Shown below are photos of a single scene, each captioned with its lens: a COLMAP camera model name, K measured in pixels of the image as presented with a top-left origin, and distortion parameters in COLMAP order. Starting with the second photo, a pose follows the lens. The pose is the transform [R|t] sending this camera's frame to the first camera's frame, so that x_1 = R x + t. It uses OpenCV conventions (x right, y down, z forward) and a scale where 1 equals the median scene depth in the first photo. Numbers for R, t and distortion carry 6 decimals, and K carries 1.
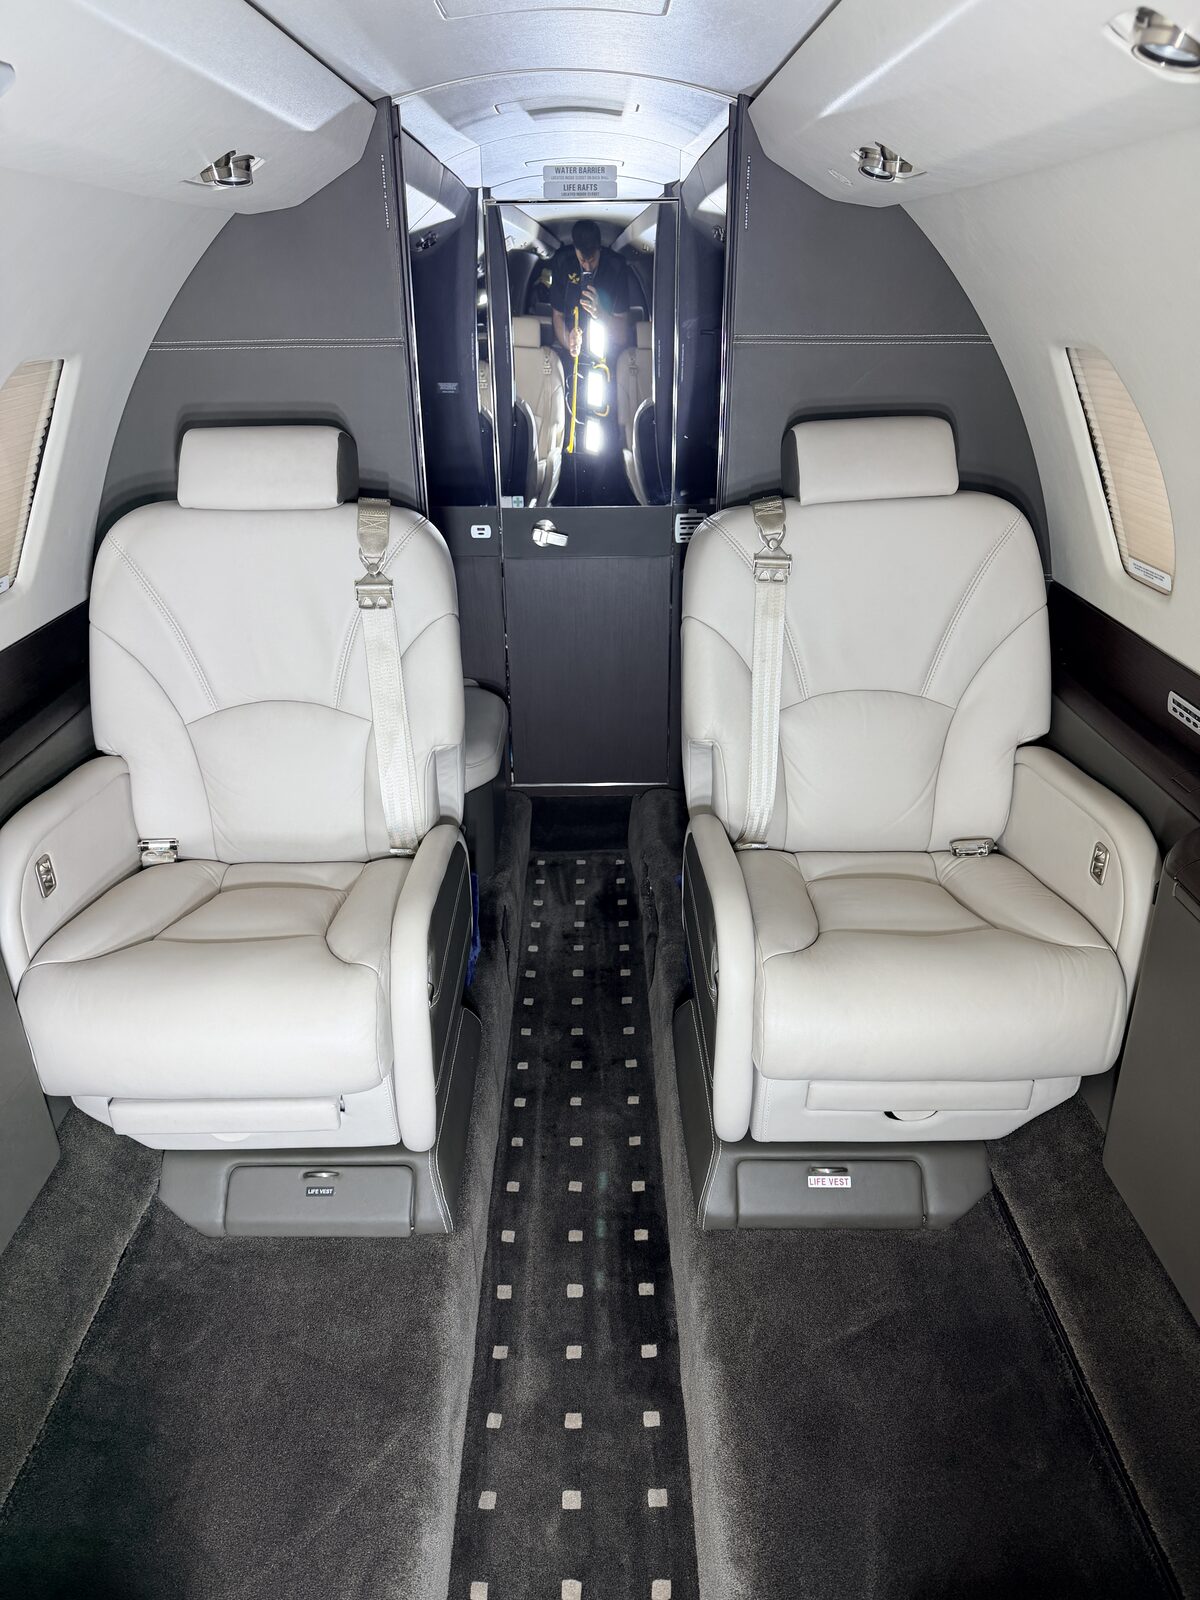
lens RADIAL K [[1119.8, 0, 592.8], [0, 1119.8, 804.1], [0, 0, 1]] dist [0.054972, -0.094471]
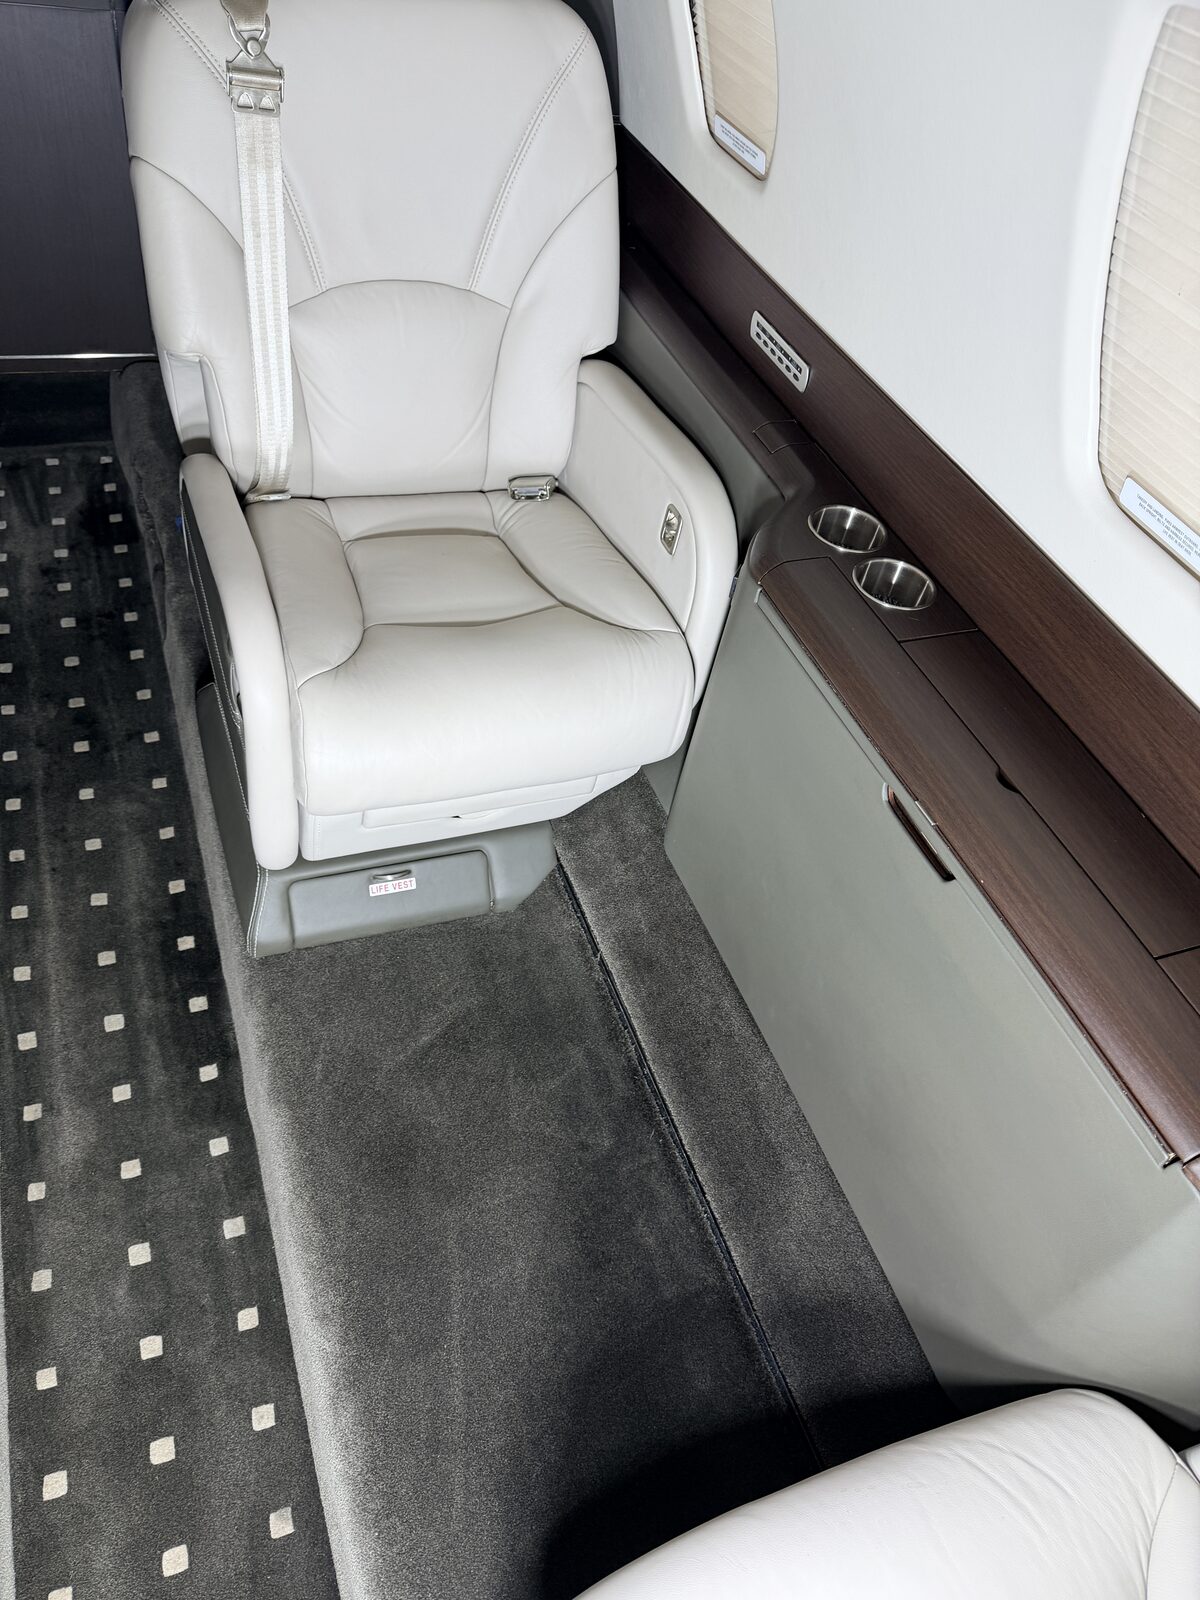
lens RADIAL K [[1119.8, 0, 592.8], [0, 1119.8, 804.1], [0, 0, 1]] dist [0.054972, -0.094471]
pose [[0.924302, -0.143514, 0.353651, 0.044924], [-0.013229, 0.914005, 0.405486, -0.095820], [-0.381432, -0.379470, 0.842919, 0.181384]]
